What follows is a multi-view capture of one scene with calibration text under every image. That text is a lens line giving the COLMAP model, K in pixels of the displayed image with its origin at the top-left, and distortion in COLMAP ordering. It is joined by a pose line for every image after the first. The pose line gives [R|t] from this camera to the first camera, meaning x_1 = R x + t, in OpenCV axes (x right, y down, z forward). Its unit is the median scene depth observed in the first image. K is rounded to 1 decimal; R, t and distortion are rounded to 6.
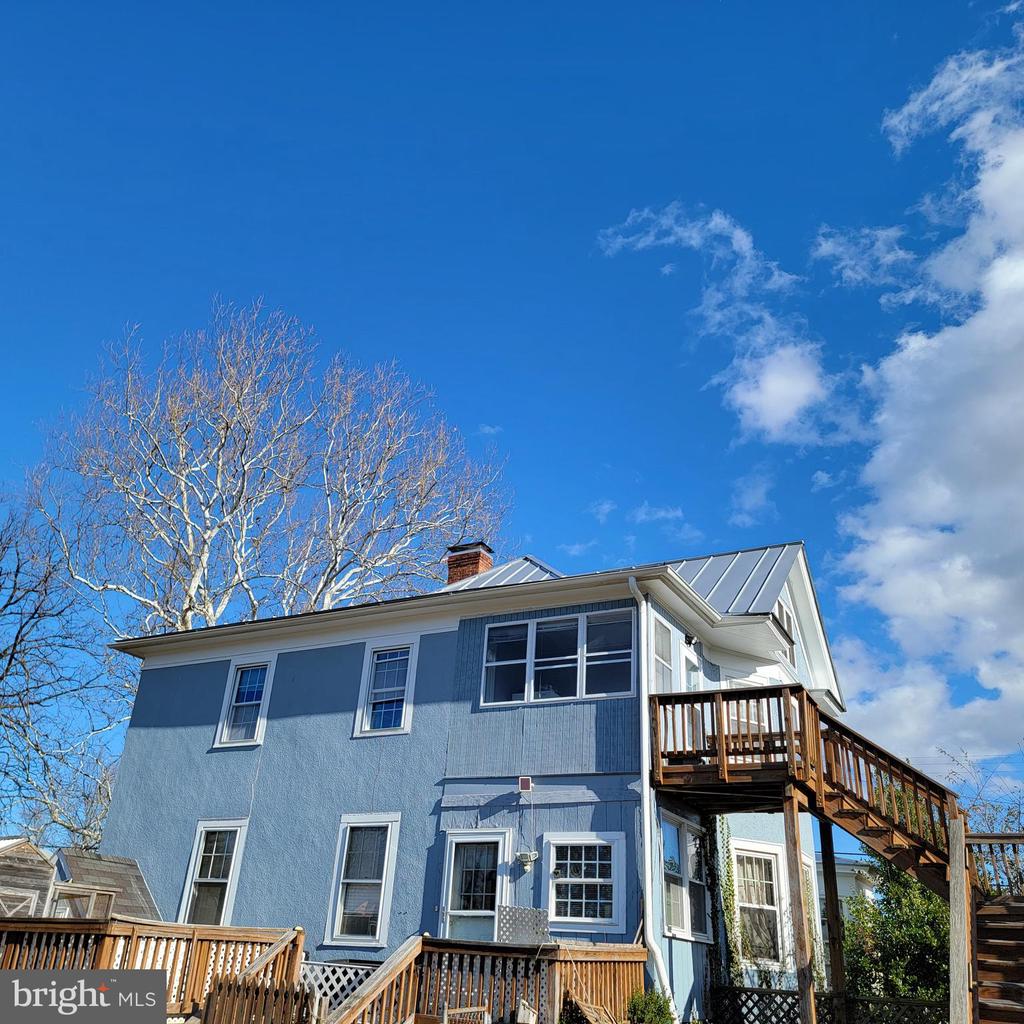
lens RADIAL K [[953.9, 0, 507.1], [0, 953.9, 526.8], [0, 0, 1]] dist [0.098336, -0.078626]
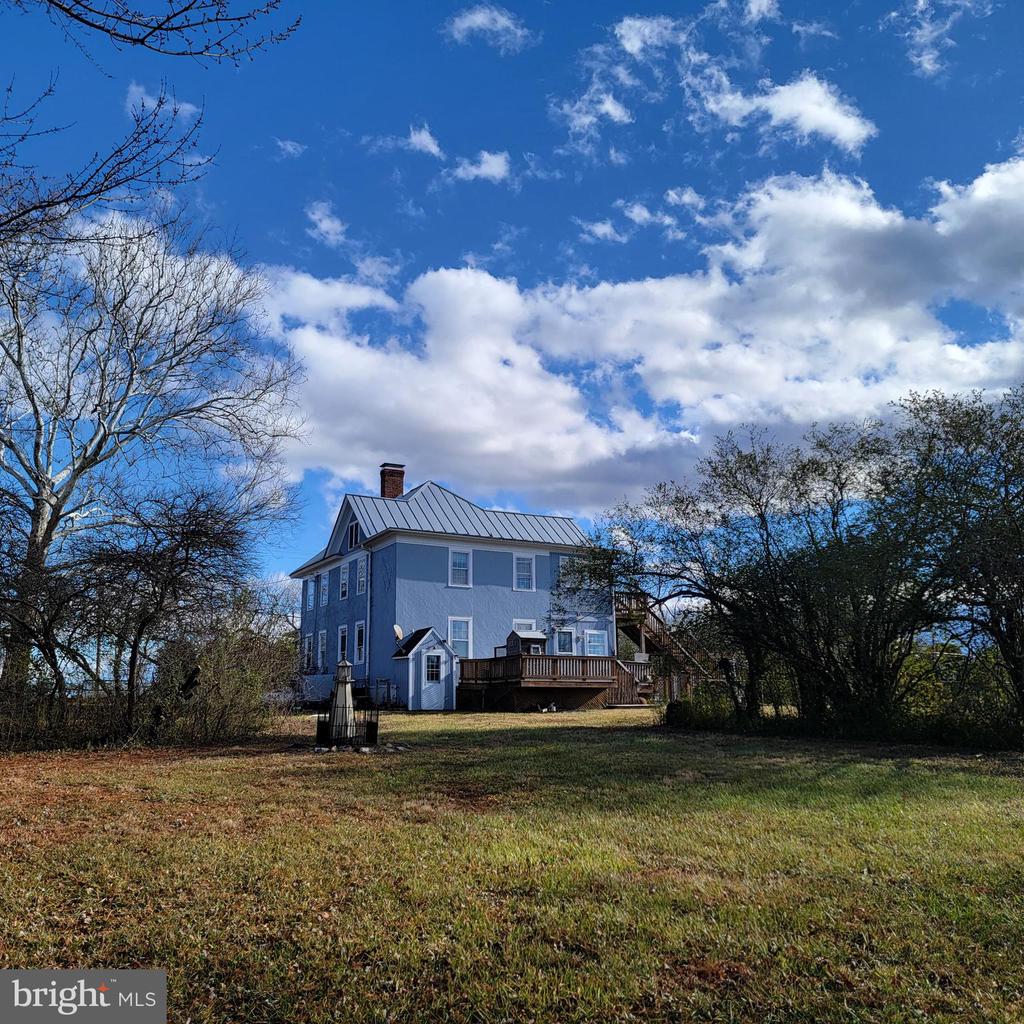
lens RADIAL K [[946.0, 0, 485.0], [0, 946.0, 533.2], [0, 0, 1]] dist [0.100398, -0.082511]
pose [[0.572330, 0.096074, 0.814376, -2.641524], [-0.316271, 0.942138, 0.111124, -0.215440], [-0.756579, -0.321162, 0.569599, -0.407340]]
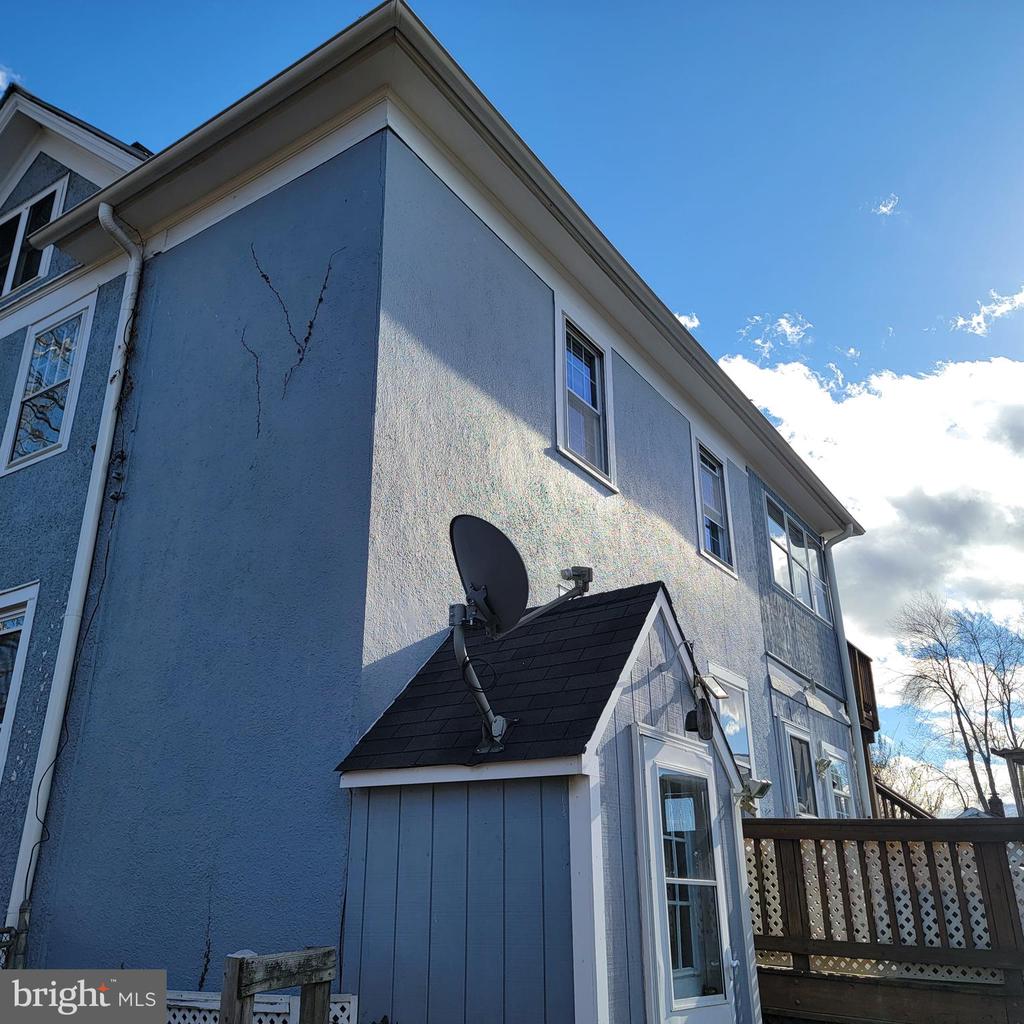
lens RADIAL K [[953.9, 0, 507.1], [0, 953.9, 526.8], [0, 0, 1]] dist [0.098336, -0.078626]
pose [[0.093738, 0.317255, 0.943696, -0.923622], [-0.413408, 0.874694, -0.252993, 0.488399], [-0.905708, -0.366416, 0.213148, 1.125569]]
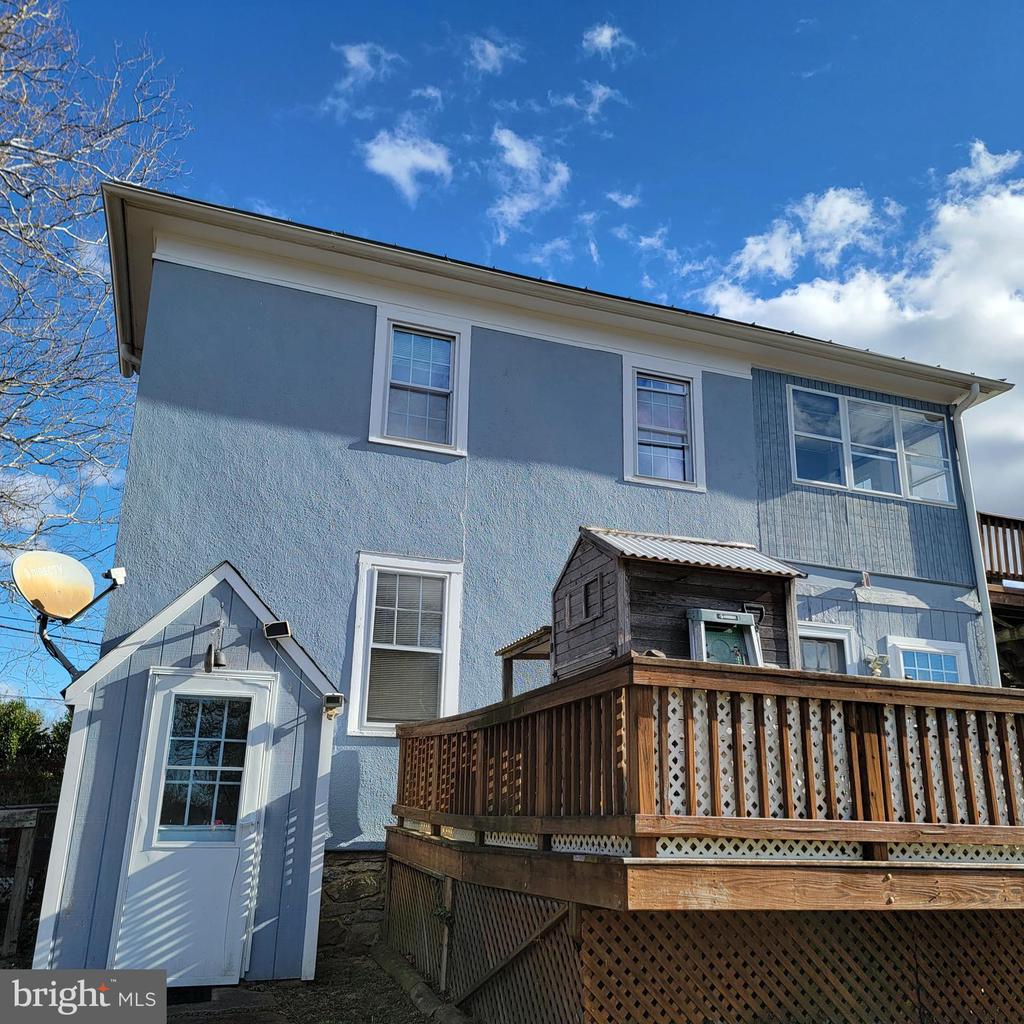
lens RADIAL K [[958.2, 0, 531.3], [0, 958.2, 528.2], [0, 0, 1]] dist [0.083363, -0.011517]
pose [[0.661813, 0.176234, 0.728660, -0.826658], [-0.300173, 0.952953, 0.042154, 0.278577], [-0.686949, -0.246623, 0.683577, 0.626144]]
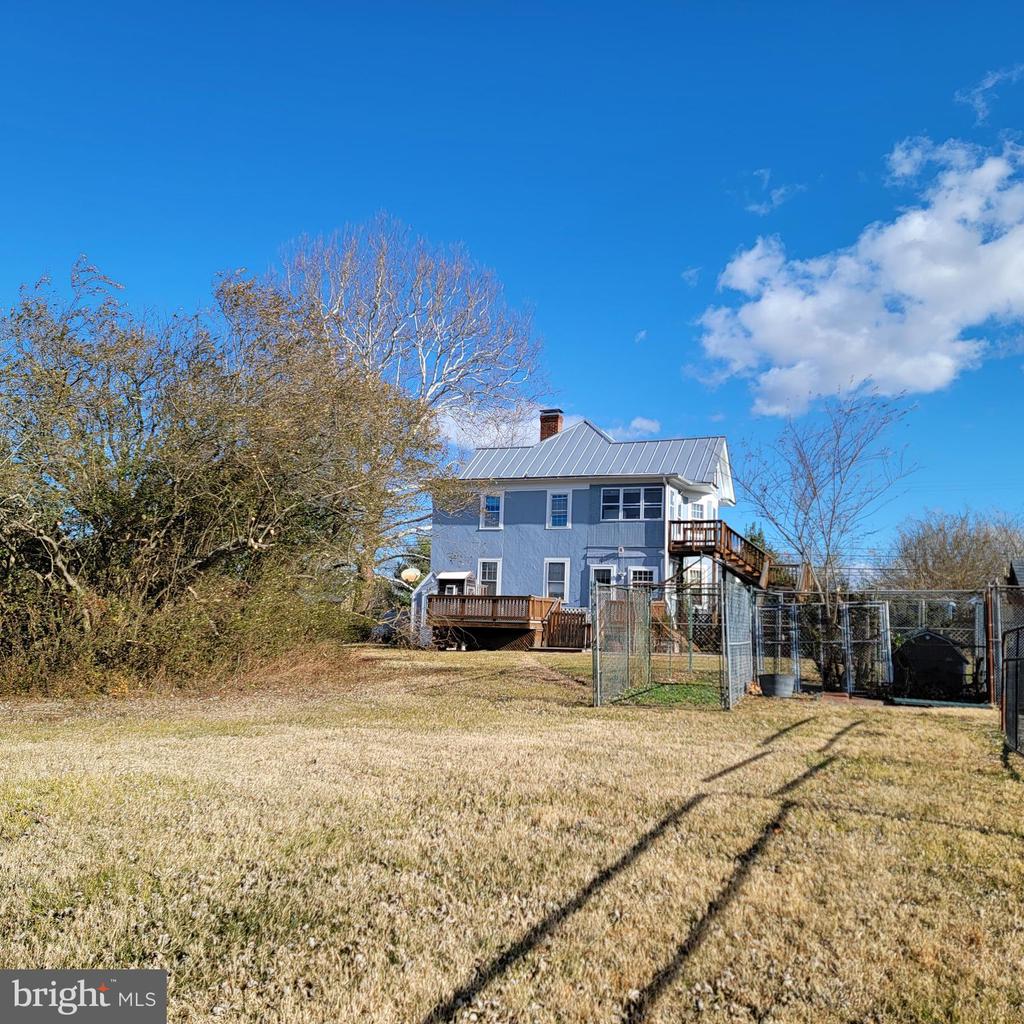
lens RADIAL K [[953.9, 0, 507.1], [0, 953.9, 526.8], [0, 0, 1]] dist [0.098336, -0.078626]
pose [[0.995242, -0.008026, 0.097100, -0.579201], [-0.023618, 0.947003, 0.320356, -0.676055], [-0.094525, -0.321125, 0.942308, -1.558839]]
